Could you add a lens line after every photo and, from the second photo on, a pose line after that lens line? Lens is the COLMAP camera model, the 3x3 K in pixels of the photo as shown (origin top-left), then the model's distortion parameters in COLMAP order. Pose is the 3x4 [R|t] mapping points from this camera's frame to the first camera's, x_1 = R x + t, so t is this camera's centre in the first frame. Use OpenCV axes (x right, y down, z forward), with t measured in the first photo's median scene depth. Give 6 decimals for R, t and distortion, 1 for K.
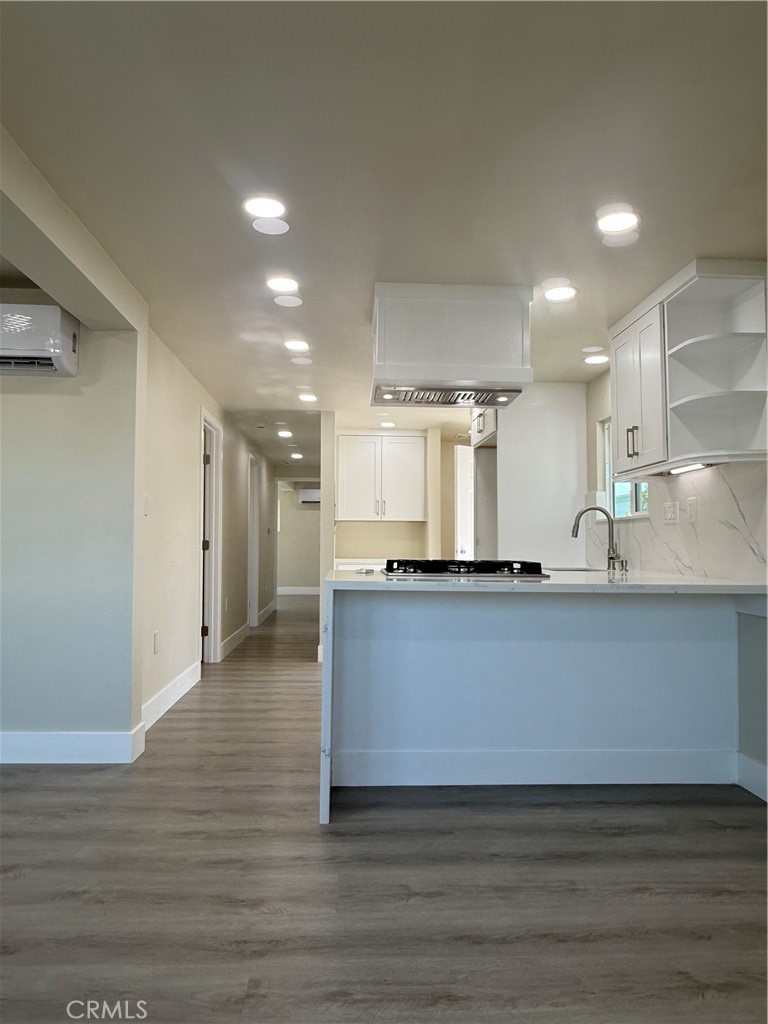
lens RADIAL K [[692.8, 0, 384.0], [0, 692.8, 512.0], [0, 0, 1]] dist [0.001025, 0.000208]
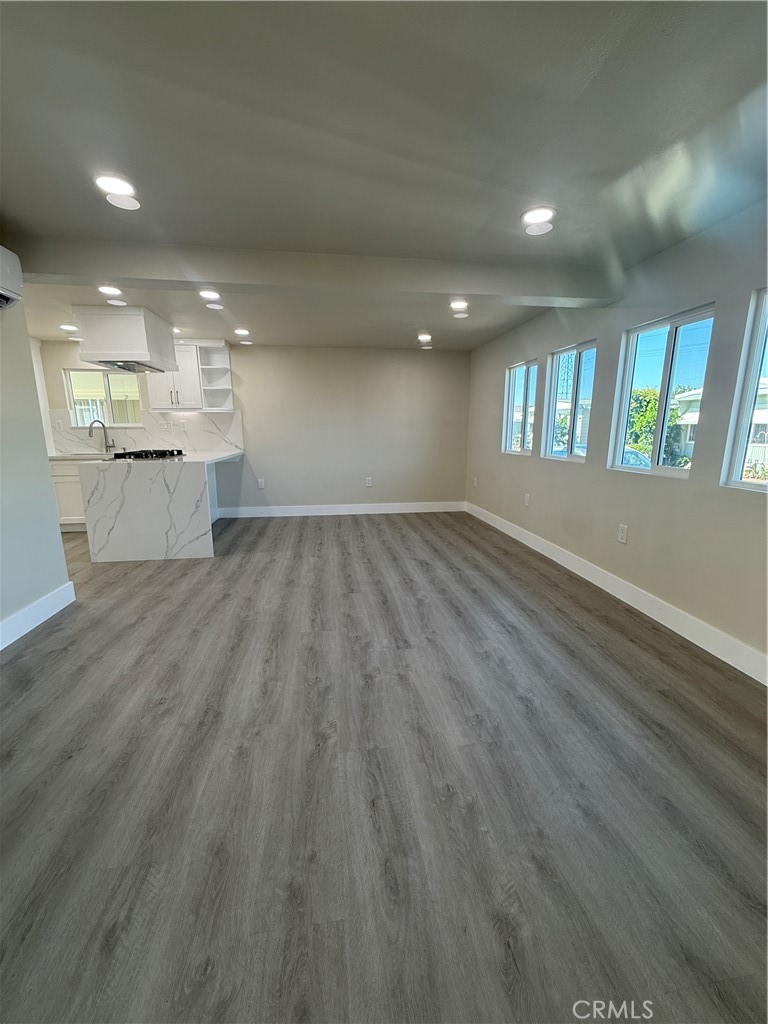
lens RADIAL K [[401.8, 0, 384.0], [0, 401.8, 512.0], [0, 0, 1]] dist [0.002224, 0.000281]
pose [[-0.075165, -0.218514, 0.972935, -1.362086], [-0.045335, 0.975435, 0.215573, -0.053775], [-0.996140, -0.027904, -0.083225, 0.441916]]
